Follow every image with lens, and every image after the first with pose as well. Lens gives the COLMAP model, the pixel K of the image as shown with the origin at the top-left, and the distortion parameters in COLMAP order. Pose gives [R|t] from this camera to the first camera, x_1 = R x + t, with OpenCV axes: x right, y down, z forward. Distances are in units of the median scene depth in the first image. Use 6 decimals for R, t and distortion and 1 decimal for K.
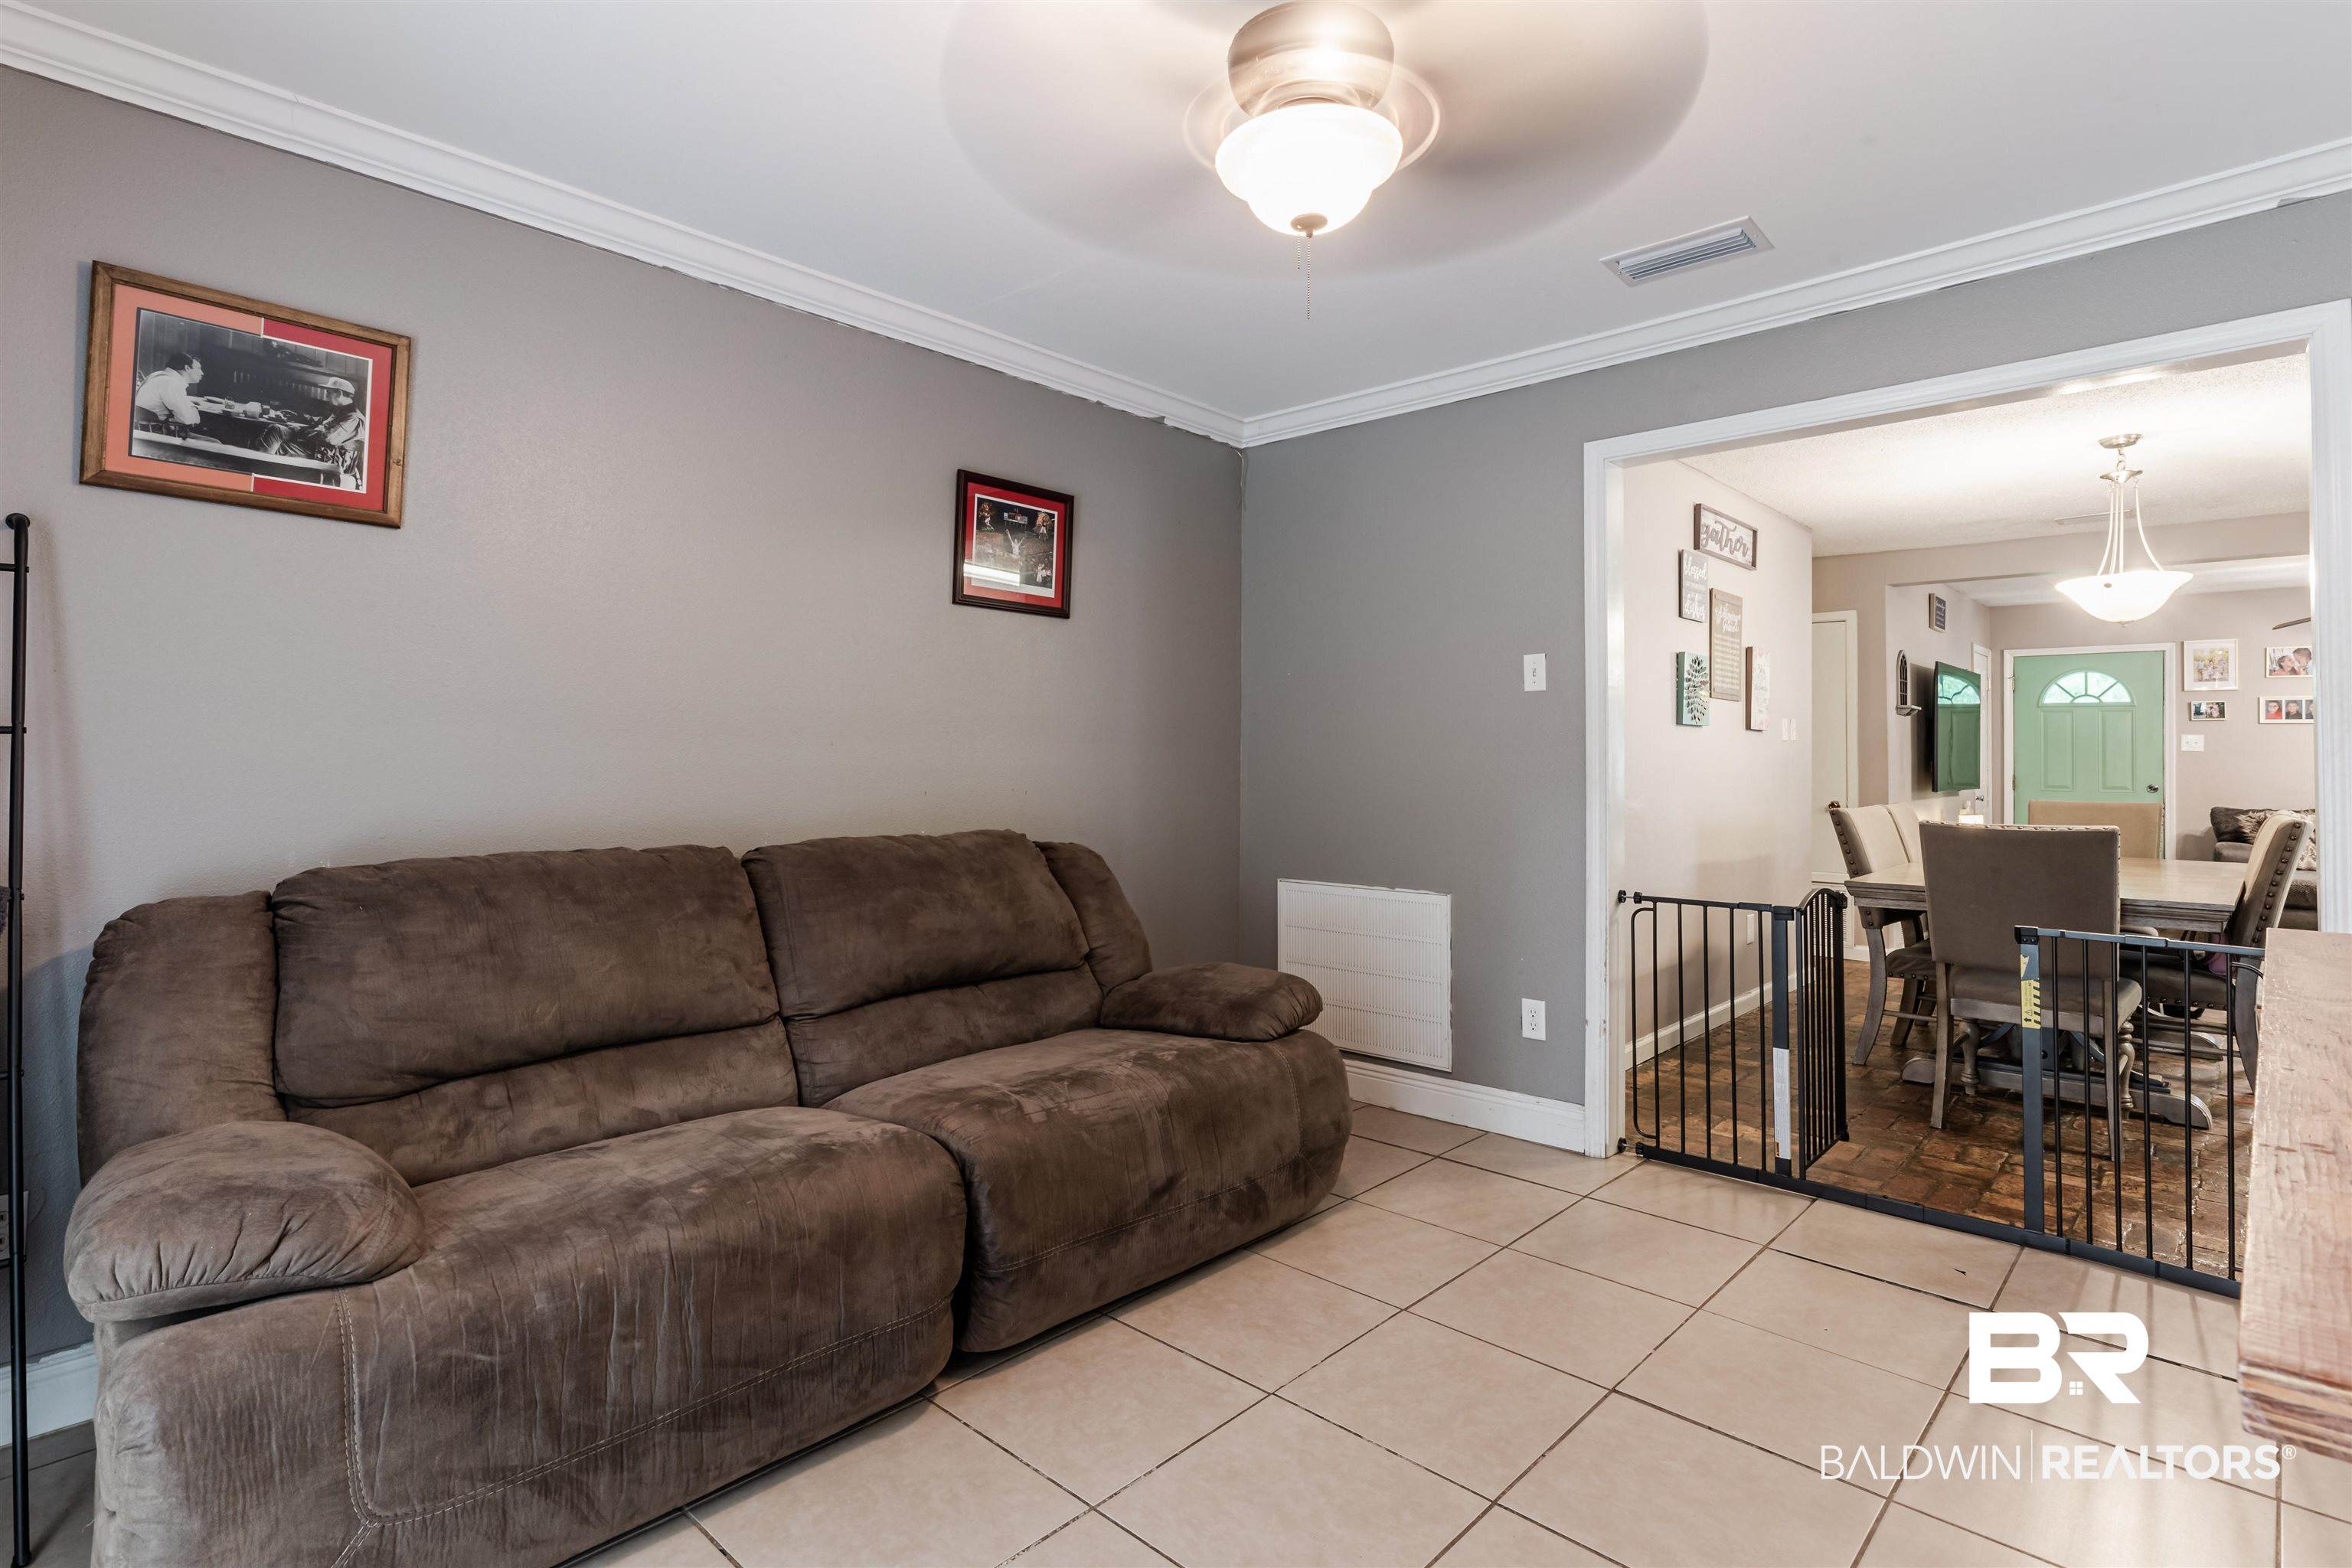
lens RADIAL K [[1149.9, 0, 1133.5], [0, 1149.9, 740.6], [0, 0, 1]] dist [-0.000241, -0.000047]
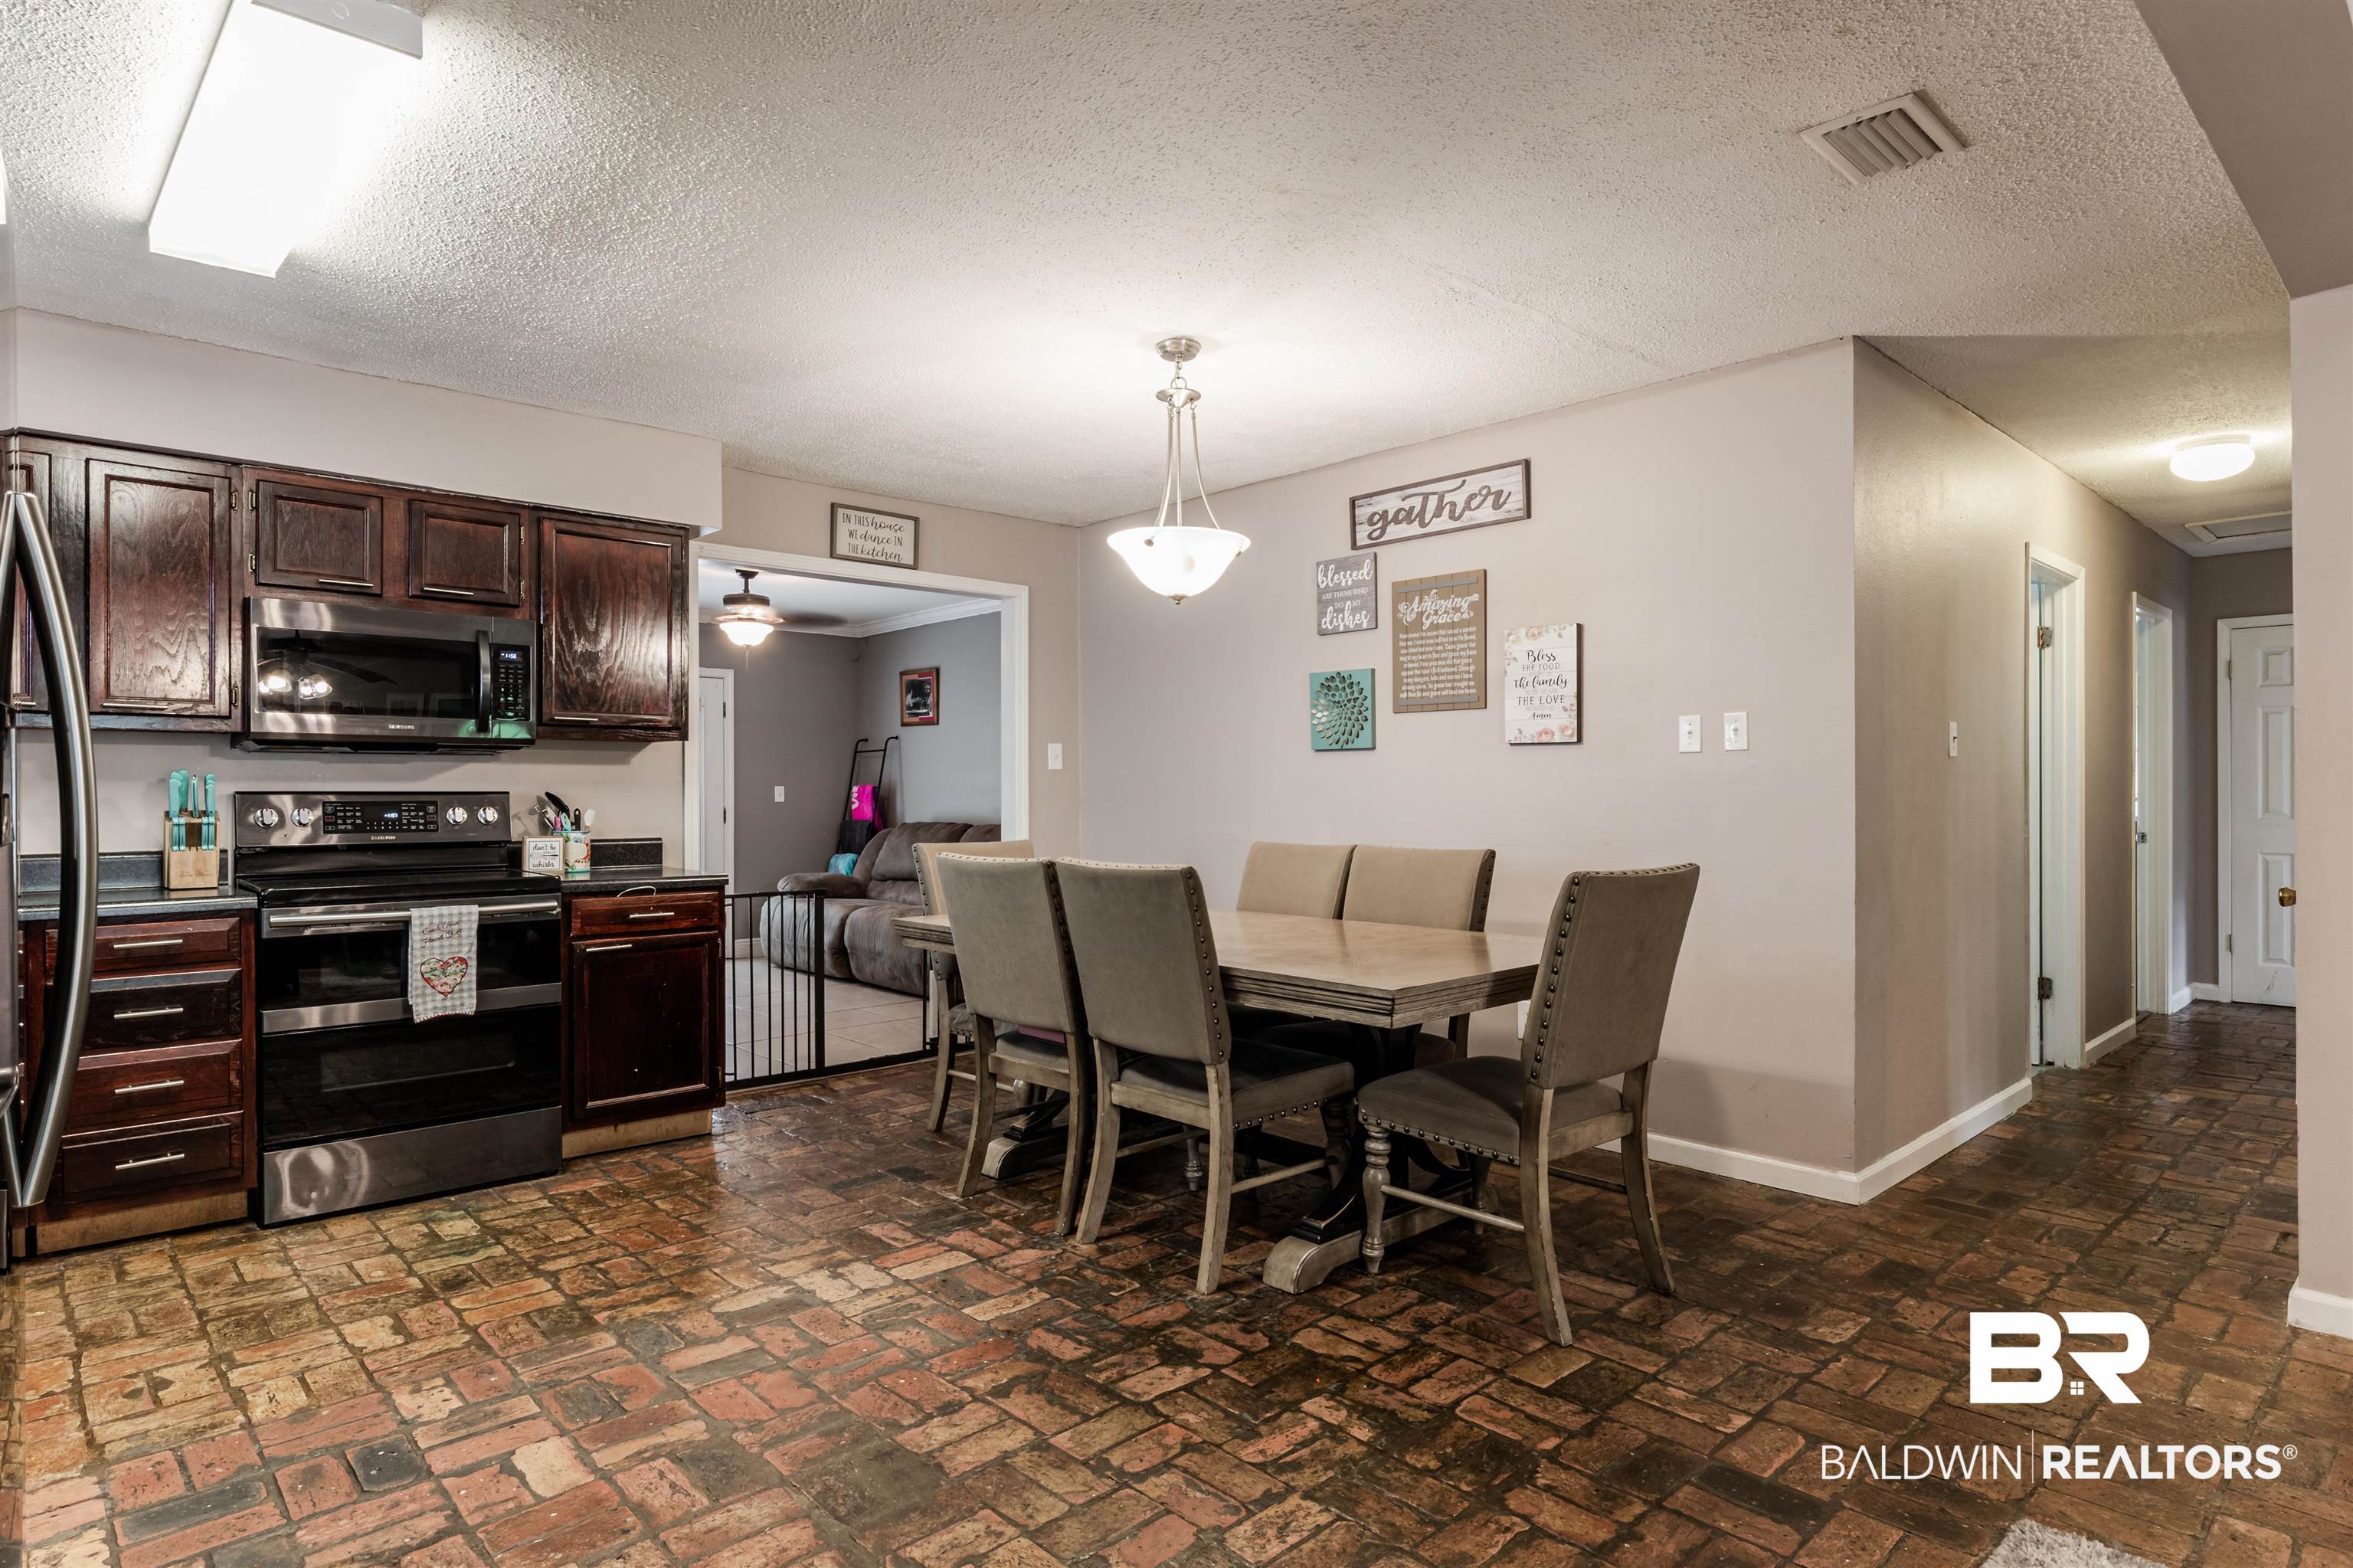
lens RADIAL K [[1270.4, 0, 1159.9], [0, 1270.4, 790.5], [0, 0, 1]] dist [-0.001081, 0.000746]
pose [[-0.053017, -0.005623, -0.998578, 2.603143], [0.019080, 0.999796, -0.006643, 0.038867], [0.998411, -0.019405, -0.052899, 1.574743]]
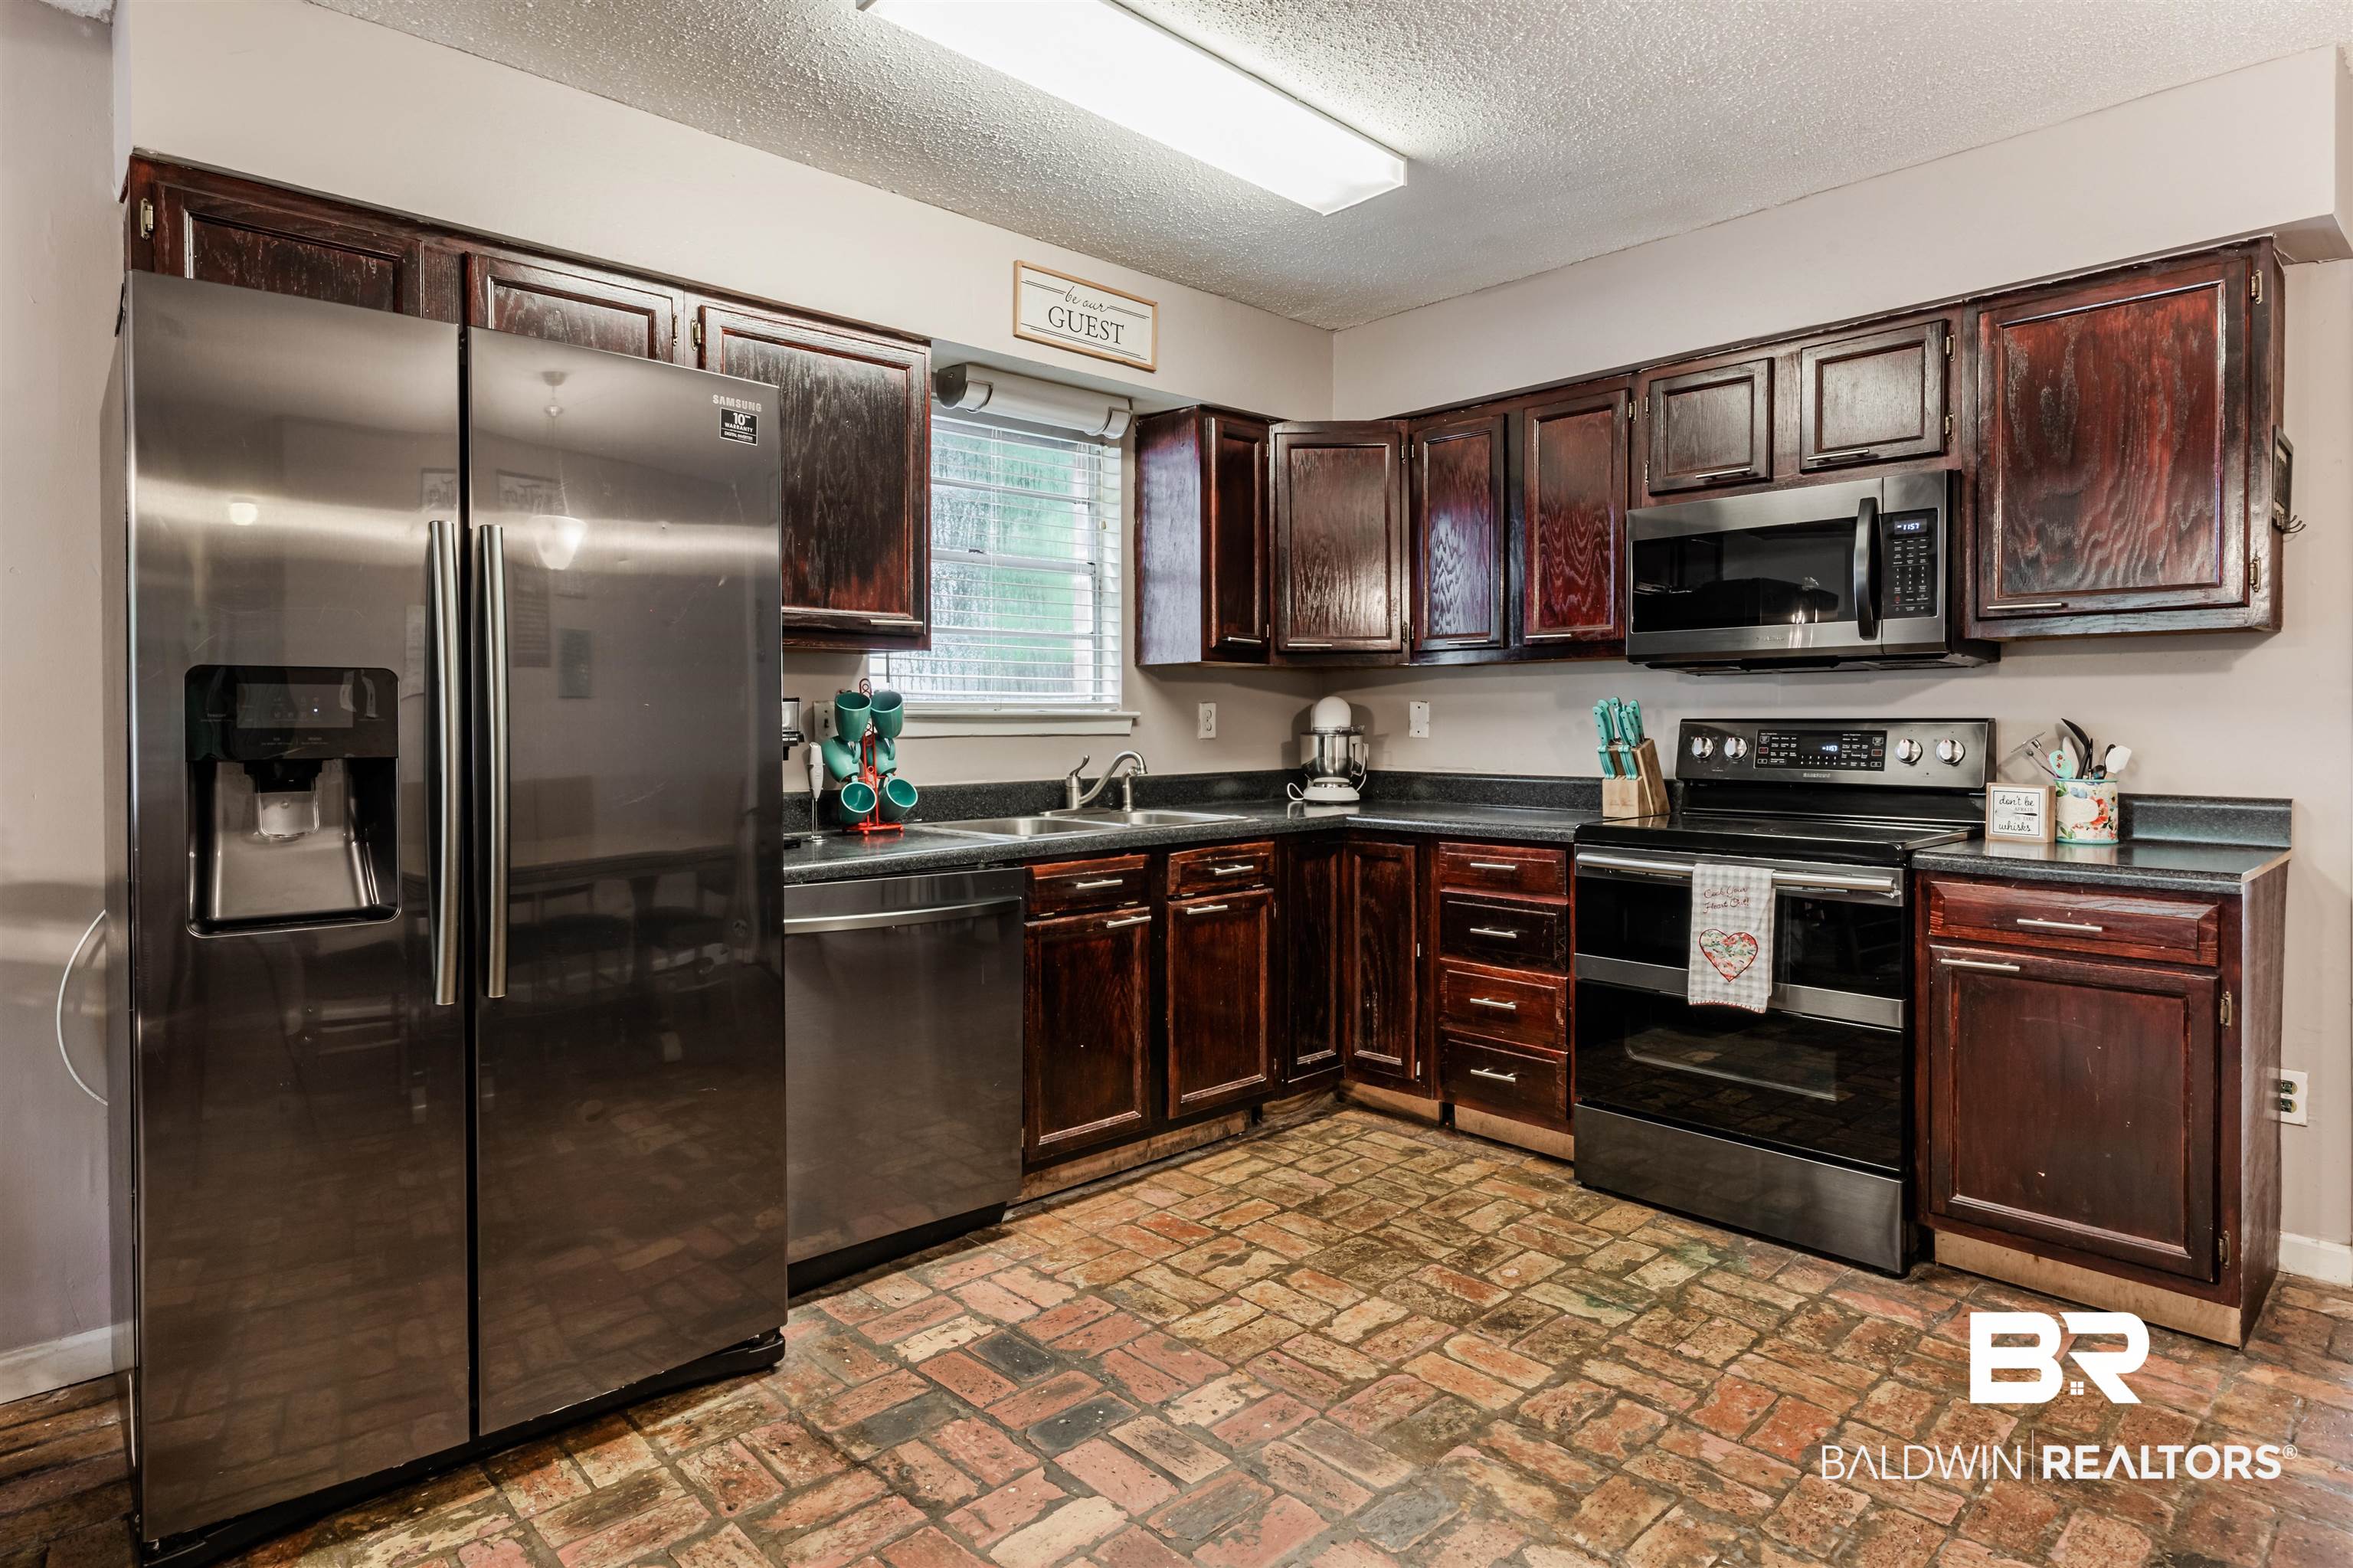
lens RADIAL K [[1274.4, 0, 1196.1], [0, 1274.4, 731.9], [0, 0, 1]] dist [-0.001435, -0.000337]
pose [[-0.999579, -0.003493, 0.028807, 1.743951], [-0.003727, 0.999960, -0.008096, 0.037473], [-0.028778, -0.008200, -0.999552, 1.804795]]
